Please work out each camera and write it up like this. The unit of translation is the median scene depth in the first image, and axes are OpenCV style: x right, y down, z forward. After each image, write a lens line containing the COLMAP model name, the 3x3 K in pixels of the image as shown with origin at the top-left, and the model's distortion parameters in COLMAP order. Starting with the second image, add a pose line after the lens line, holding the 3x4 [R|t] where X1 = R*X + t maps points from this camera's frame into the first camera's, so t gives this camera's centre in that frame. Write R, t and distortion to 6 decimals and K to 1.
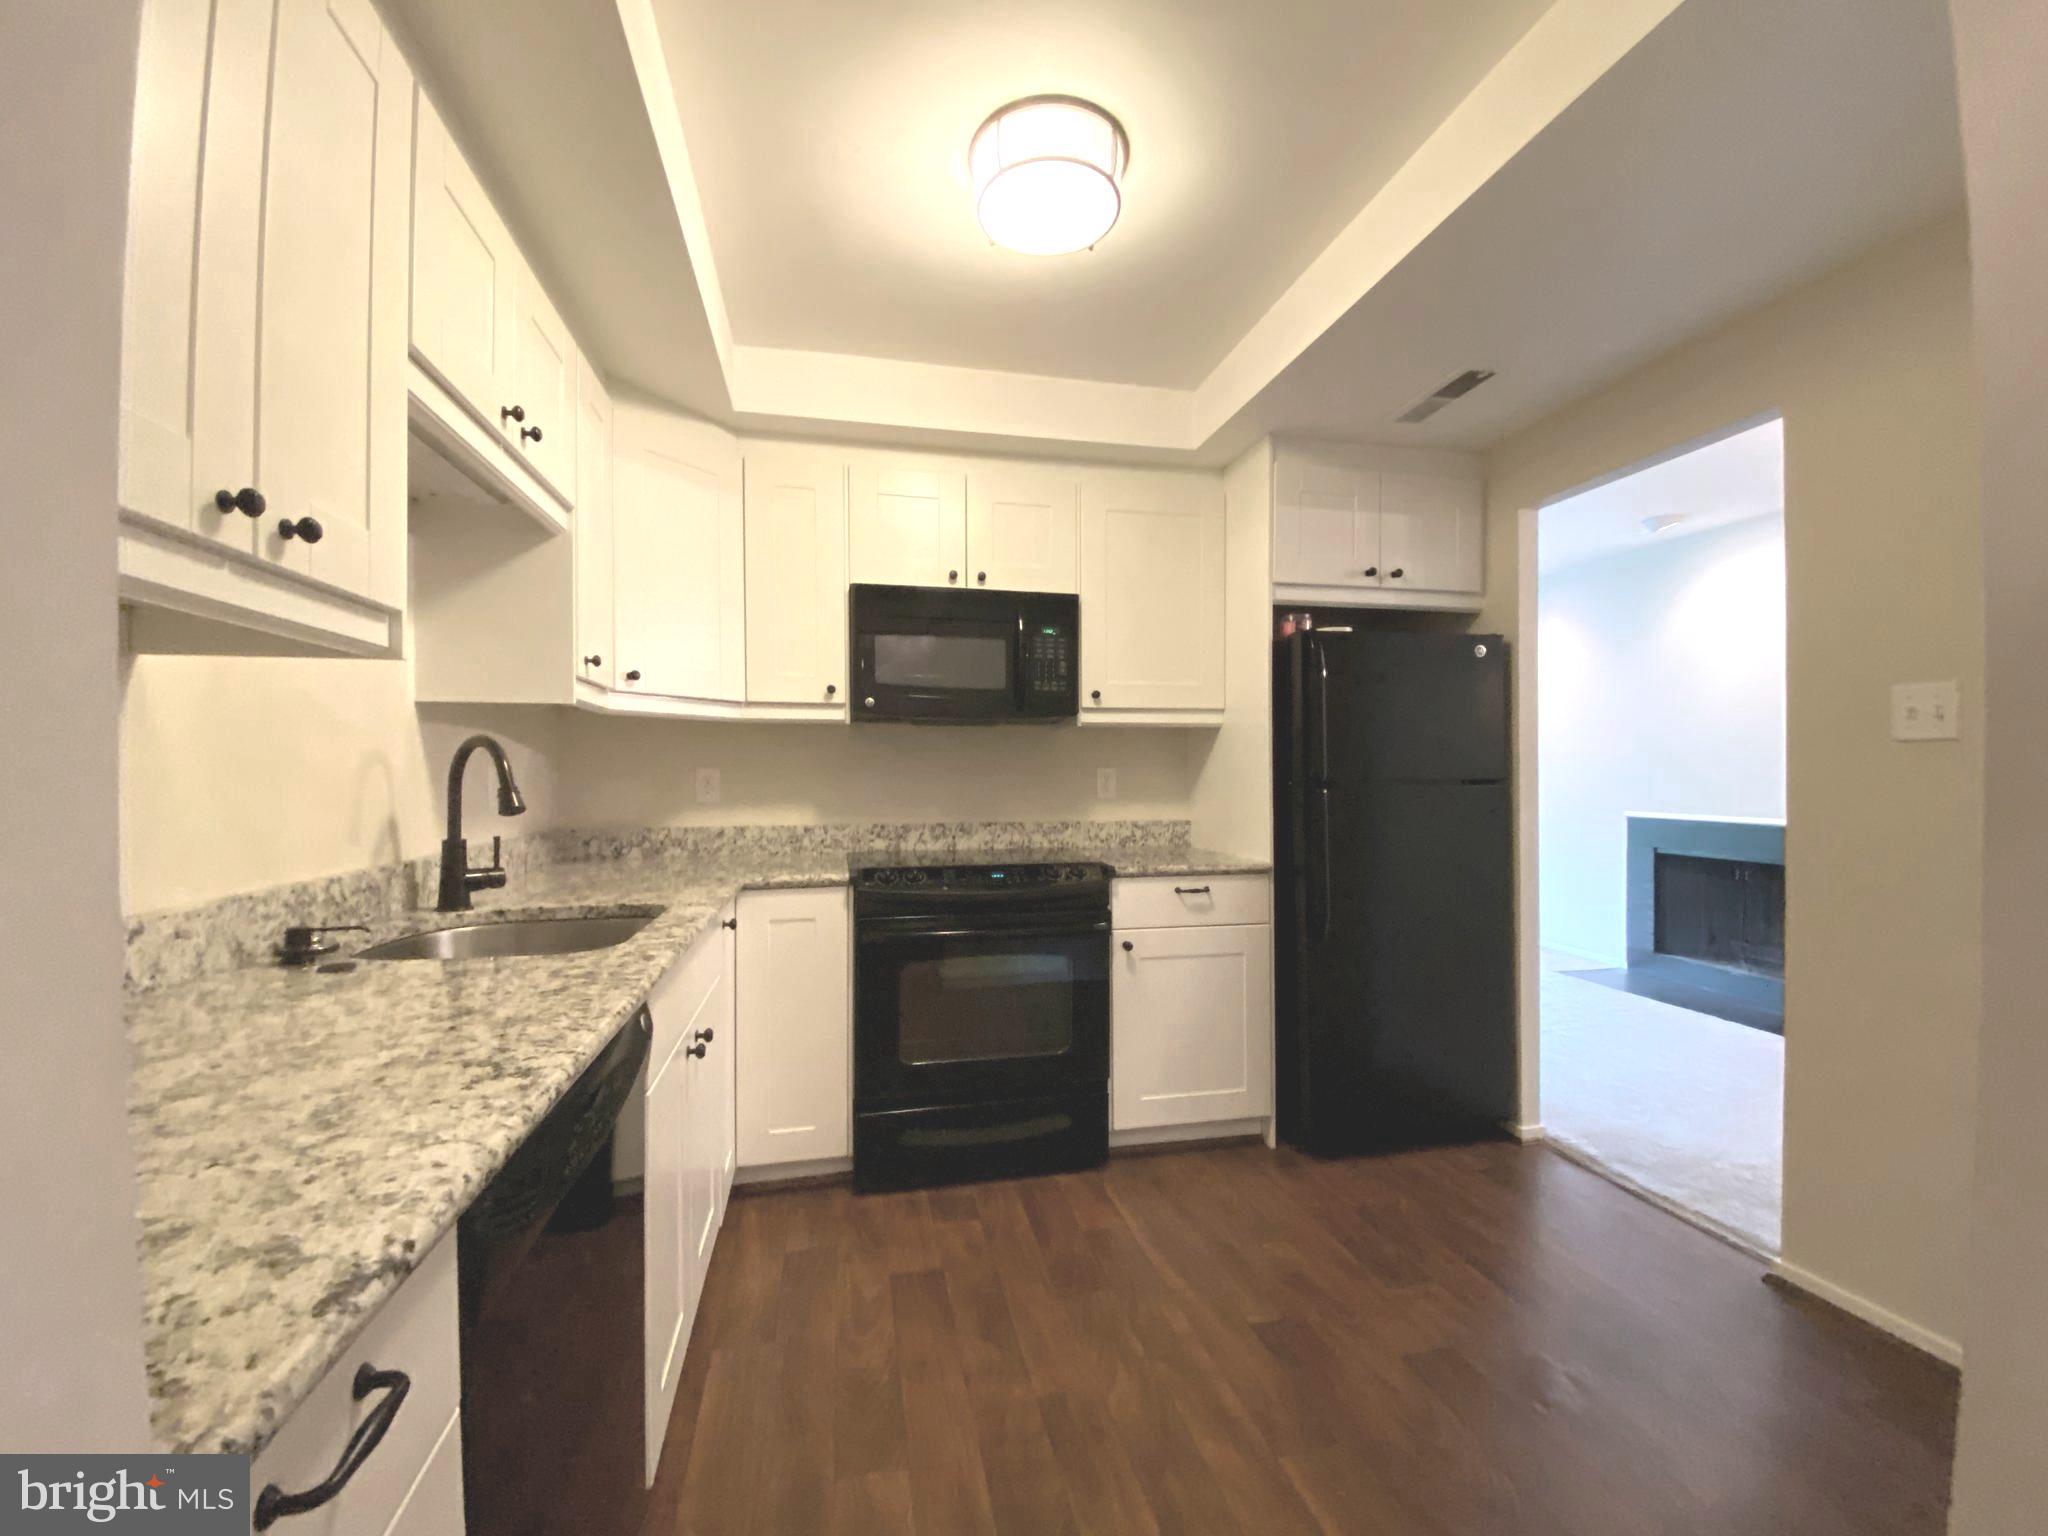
lens RADIAL K [[826.1, 0, 1024.4], [0, 826.1, 776.4], [0, 0, 1]] dist [0.015964, -0.016544]
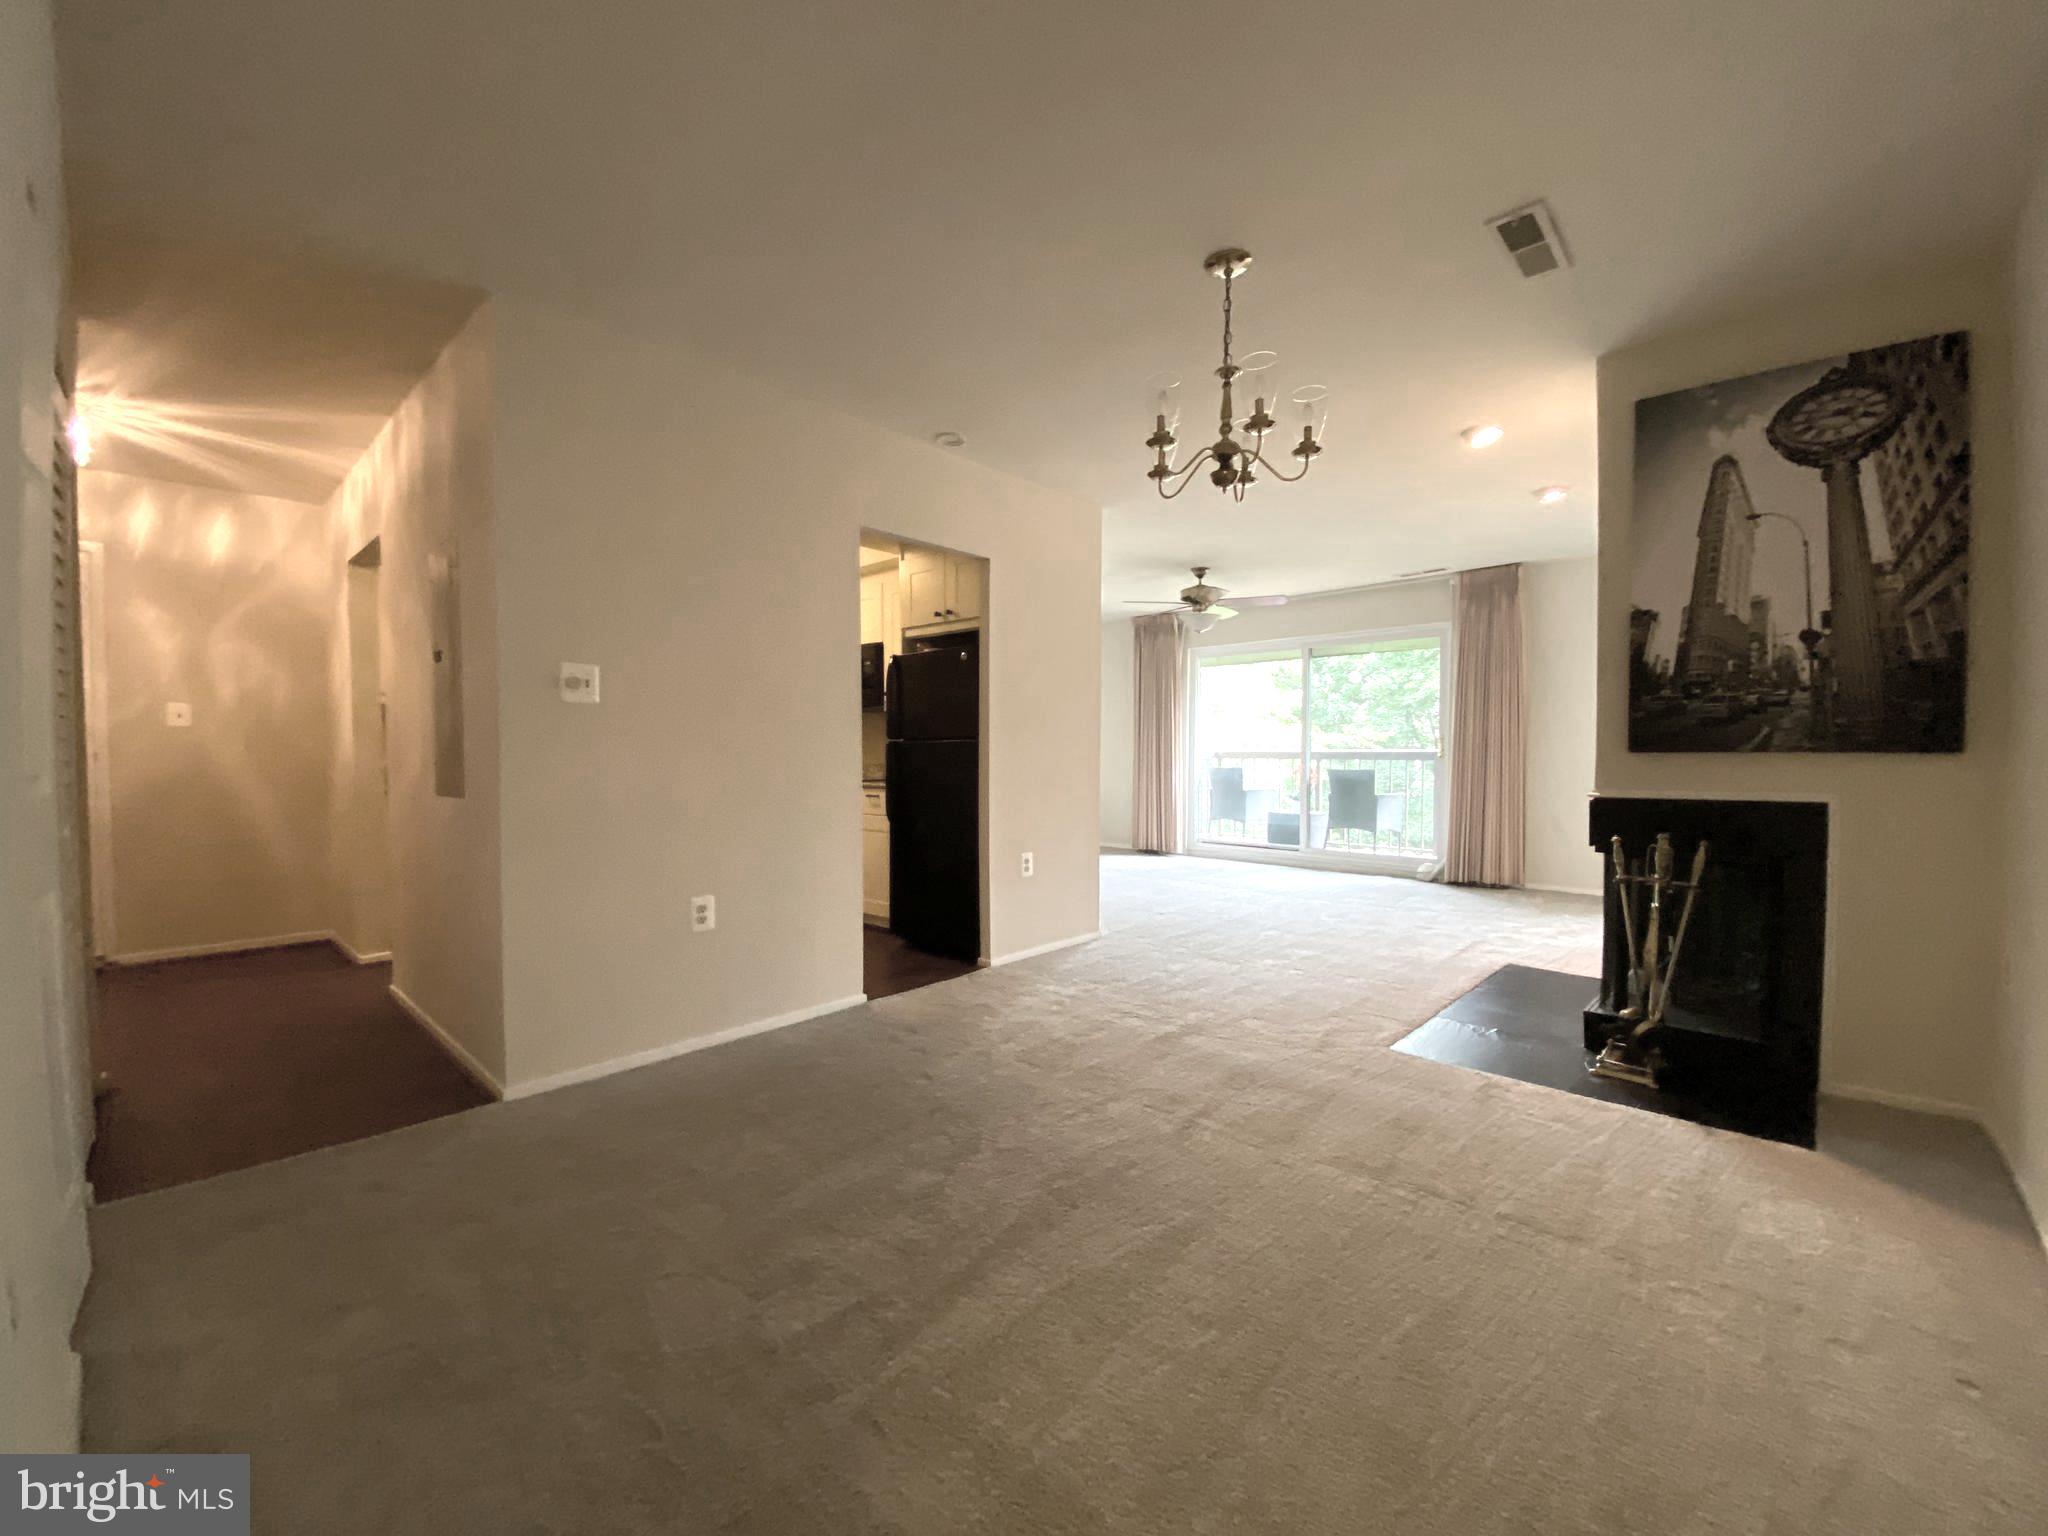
lens RADIAL K [[826.1, 0, 1020.7], [0, 826.1, 769.5], [0, 0, 1]] dist [0.015964, -0.016544]
pose [[0.565096, 0.021090, -0.824755, 1.951467], [-0.003685, 0.999728, 0.023040, 0.029762], [0.825017, -0.009981, 0.565020, 0.195442]]
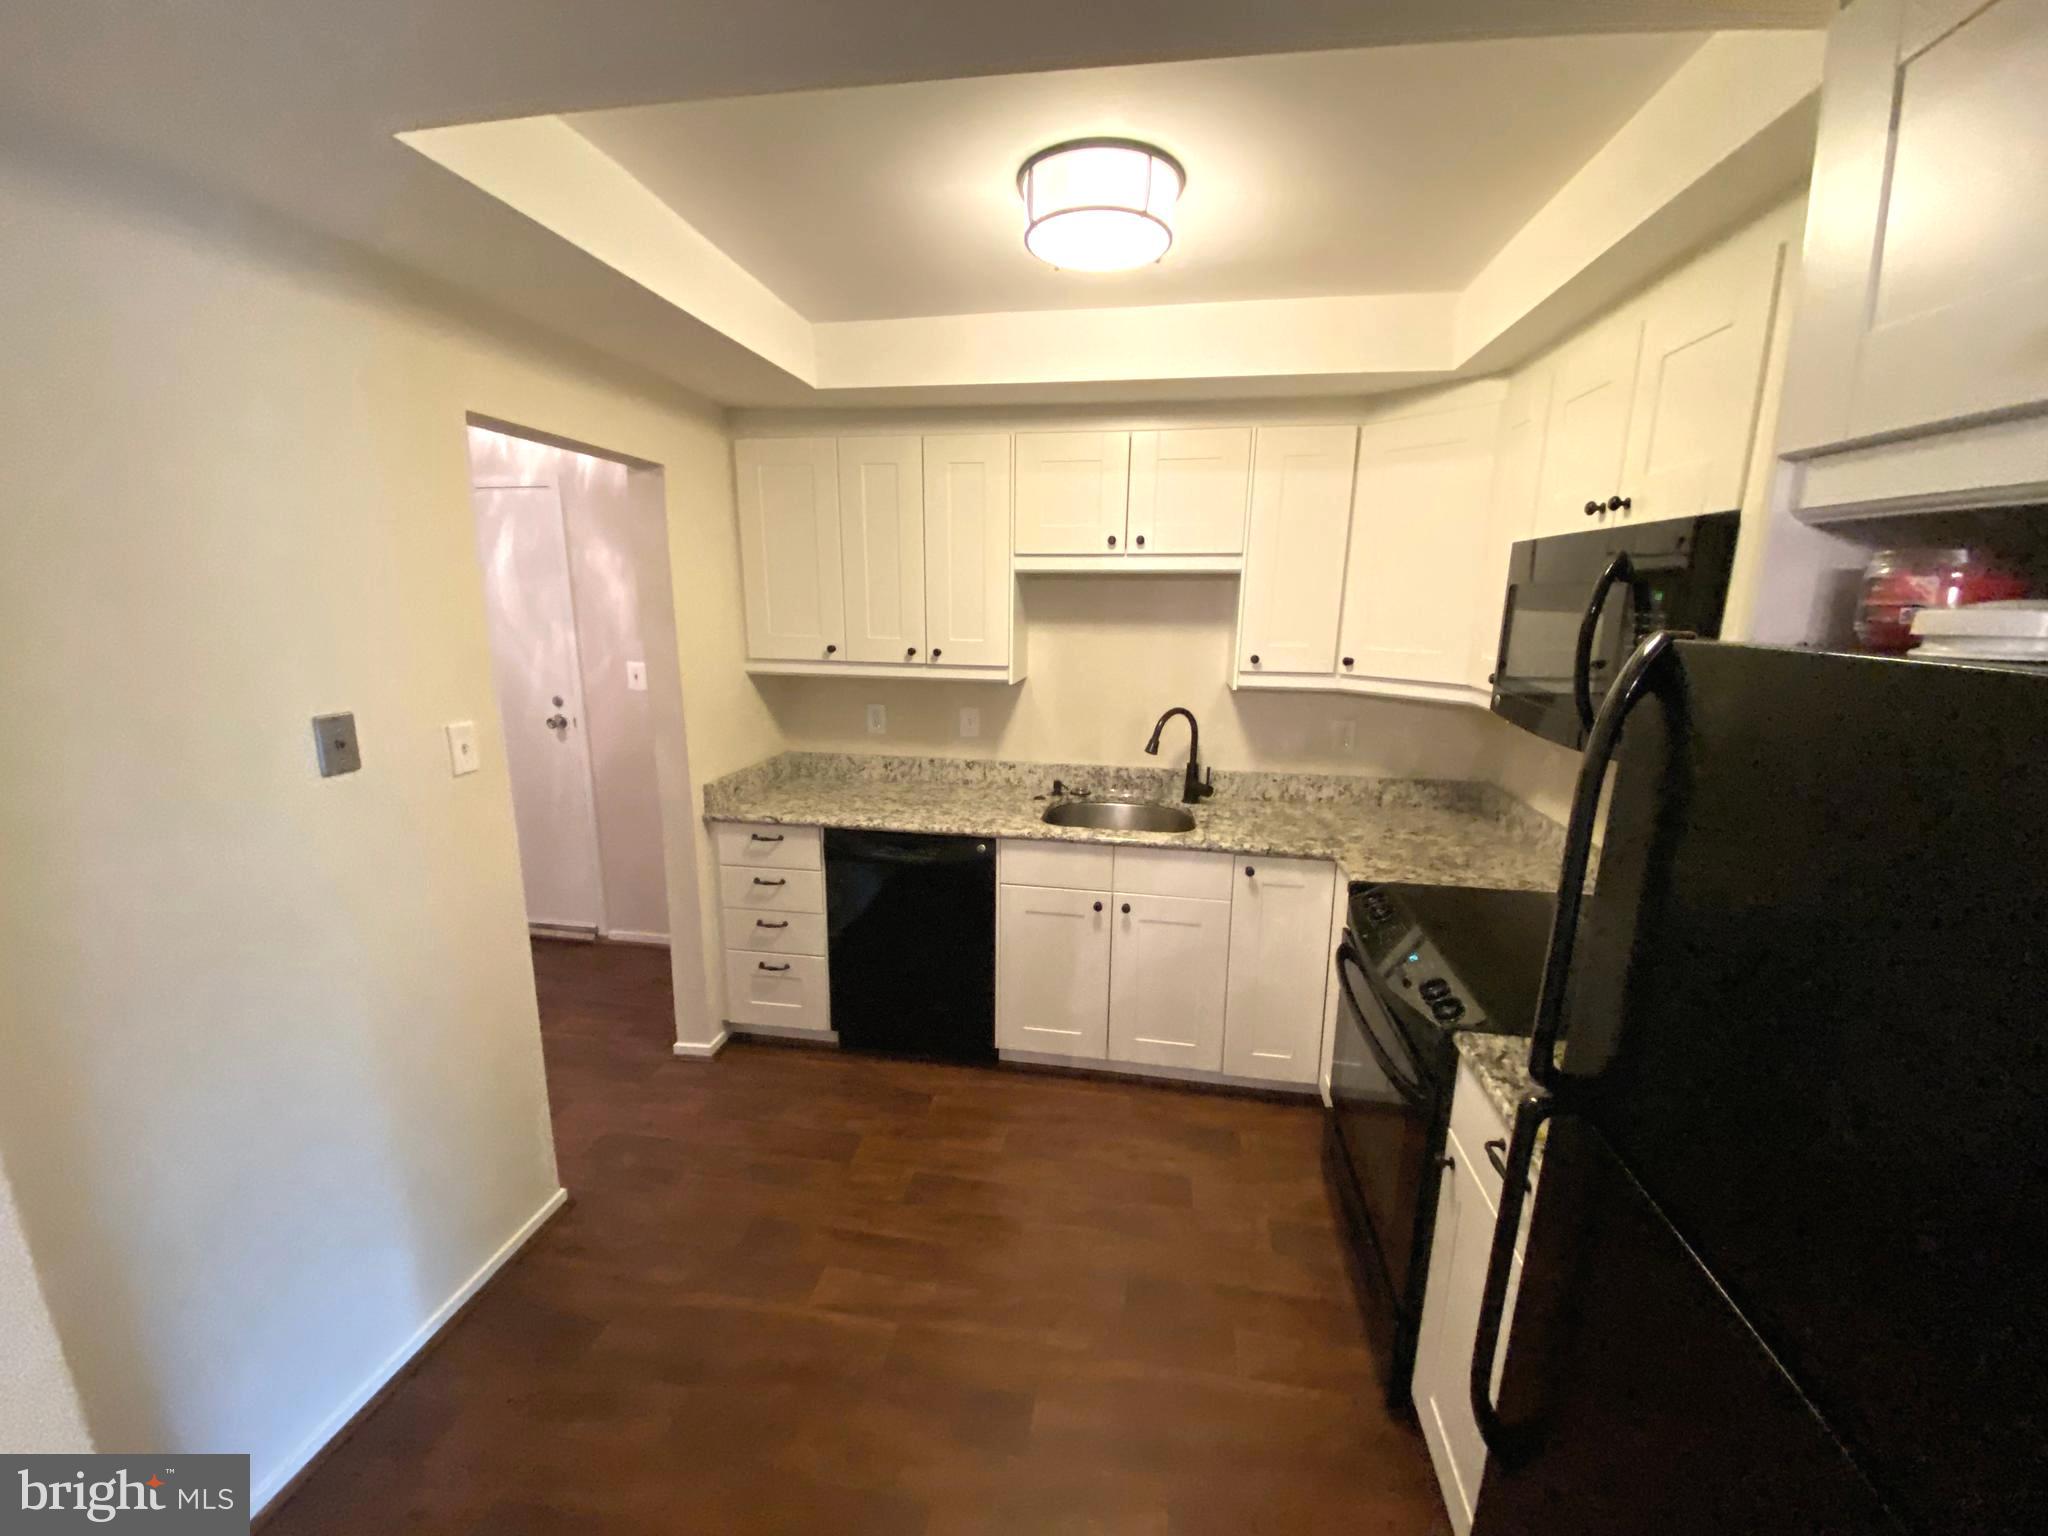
lens RADIAL K [[826.1, 0, 1014.7], [0, 826.1, 773.3], [0, 0, 1]] dist [0.015964, -0.016544]
pose [[-0.384645, 0.194334, -0.902376, 0.700054], [-0.012421, 0.976409, 0.215572, -0.184738], [0.922981, 0.094128, -0.373157, 0.876648]]
